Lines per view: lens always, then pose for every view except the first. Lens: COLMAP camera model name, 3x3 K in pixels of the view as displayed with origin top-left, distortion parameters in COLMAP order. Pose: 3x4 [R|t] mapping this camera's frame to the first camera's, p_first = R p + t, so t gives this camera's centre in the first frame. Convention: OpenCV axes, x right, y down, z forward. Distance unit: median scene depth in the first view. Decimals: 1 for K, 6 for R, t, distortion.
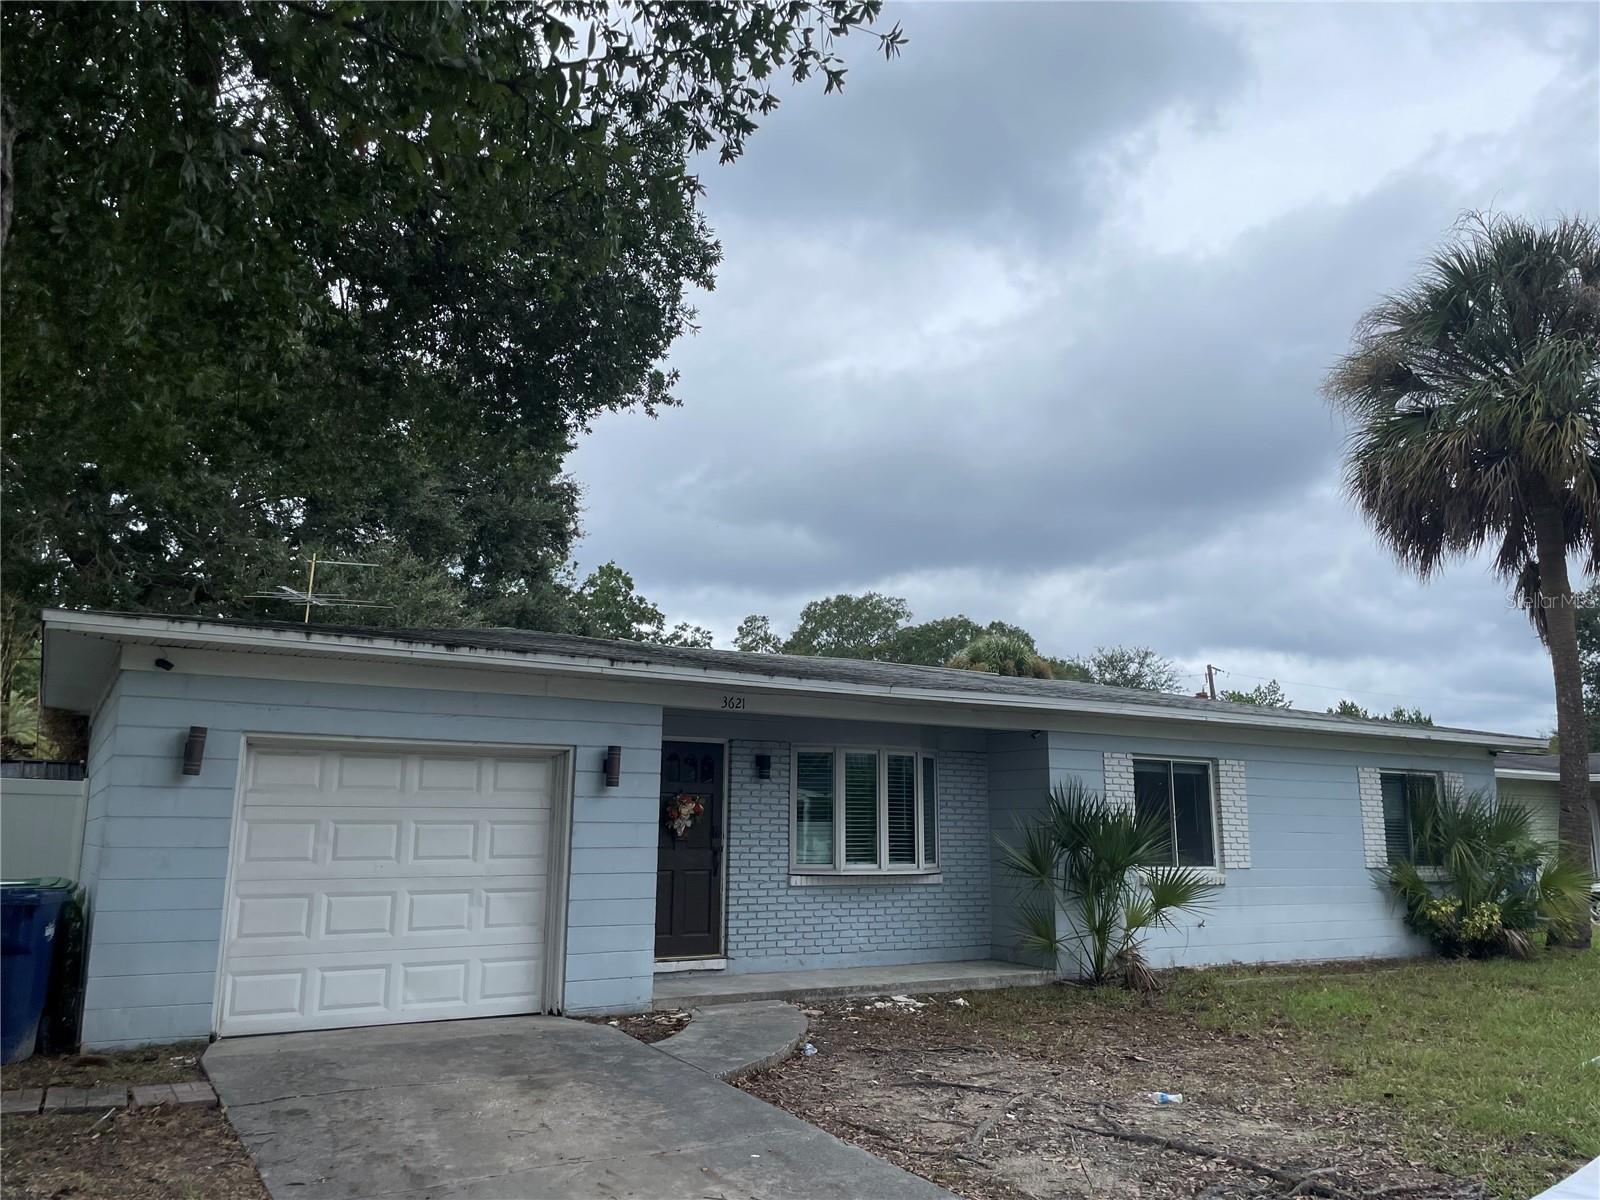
lens RADIAL K [[1202.5, 0, 792.3], [0, 1202.5, 589.5], [0, 0, 1]] dist [0.087675, -0.108342]
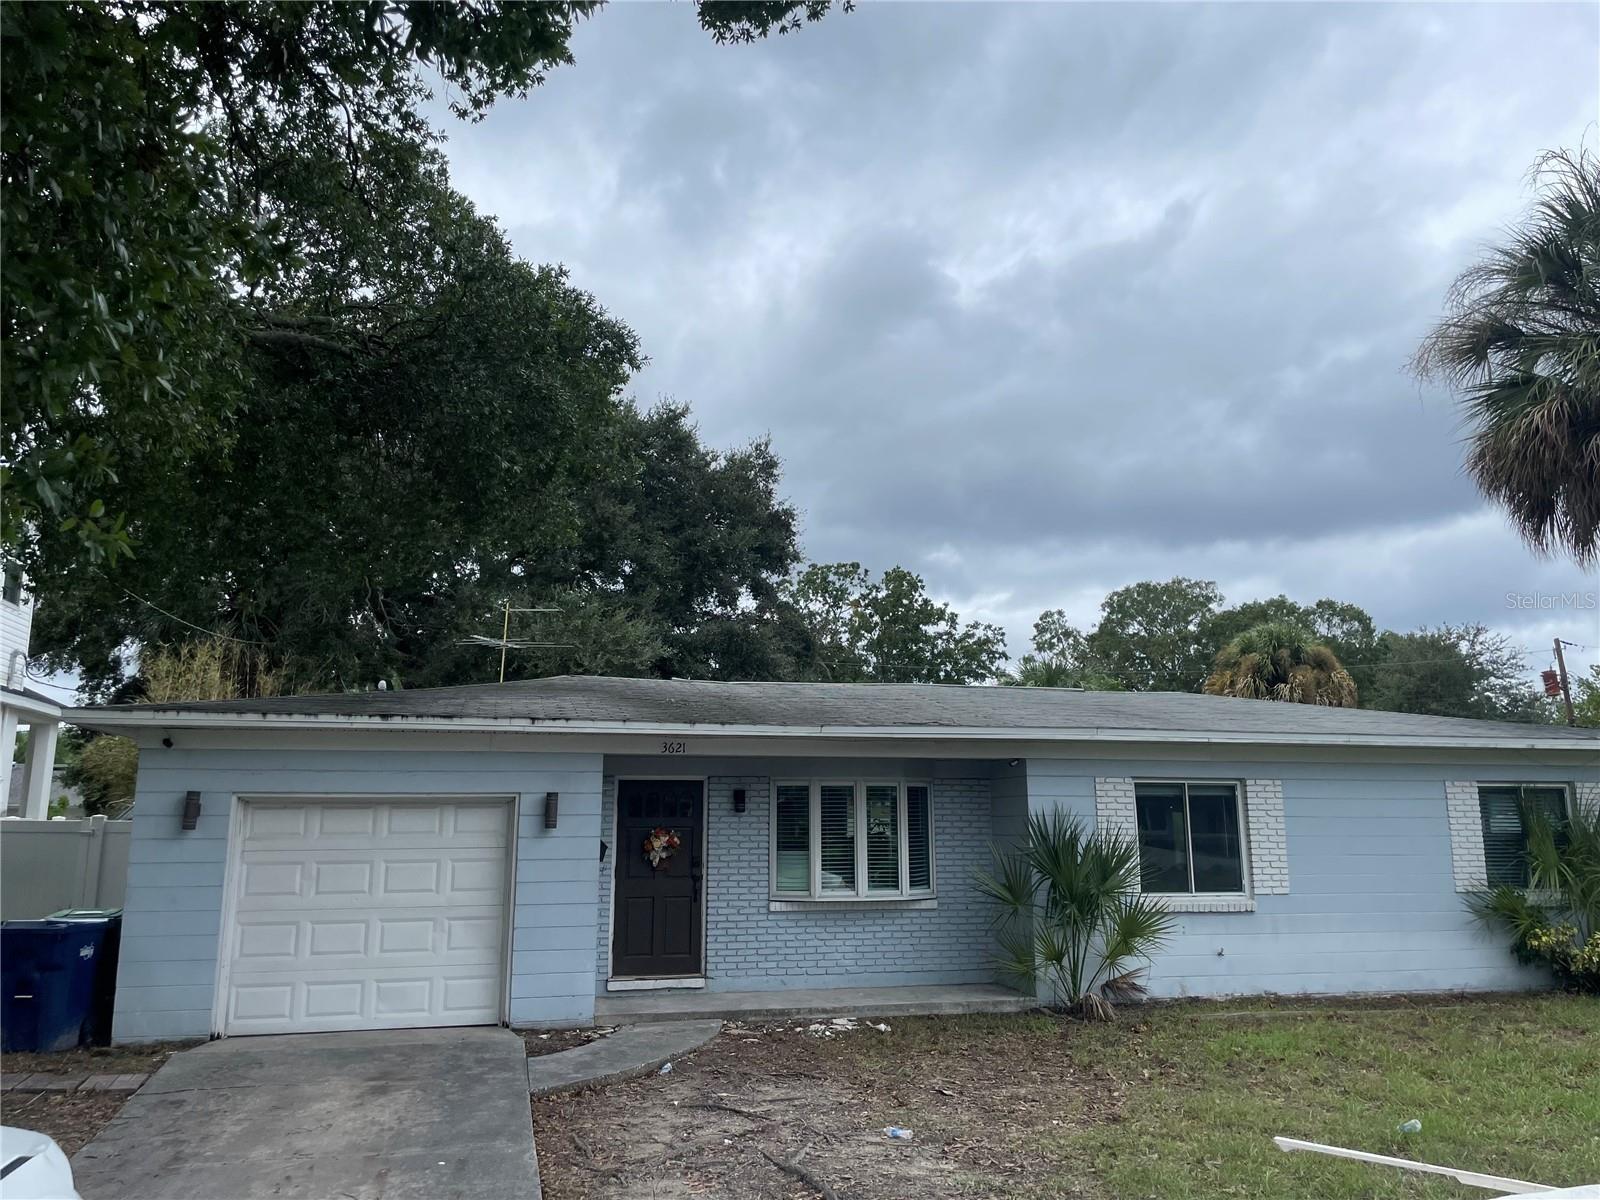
lens RADIAL K [[1202.5, 0, 792.3], [0, 1202.5, 589.5], [0, 0, 1]] dist [0.087675, -0.108342]
pose [[0.953248, -0.066187, -0.294852, 0.356614], [0.068315, 0.997659, -0.003088, -0.036158], [0.294366, -0.017199, 0.955538, -0.018481]]
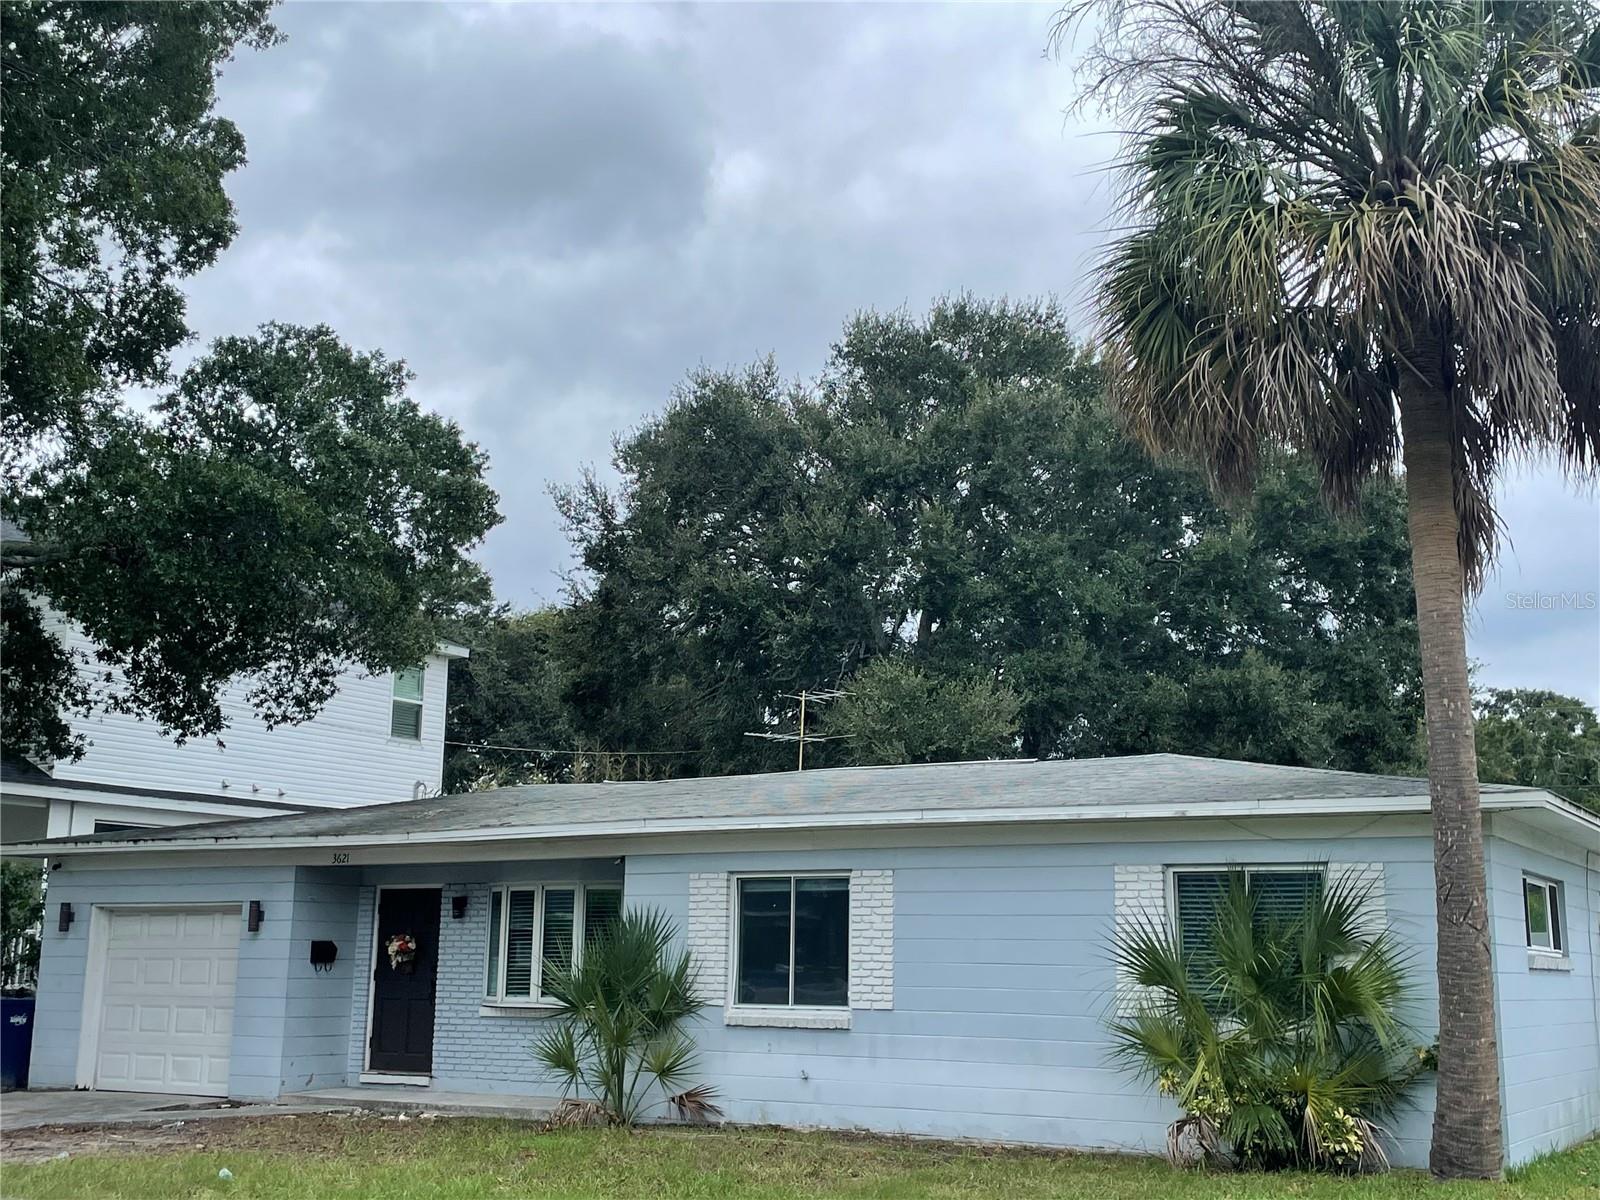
lens RADIAL K [[1836.6, 0, 800.0], [0, 1836.6, 600.0], [0, 0, 1]] dist [0.180751, -0.476790]
pose [[0.473295, -0.174626, -0.863422, 1.656669], [0.165034, 0.980377, -0.107815, 0.107014], [0.865307, -0.091466, 0.492827, 0.463761]]
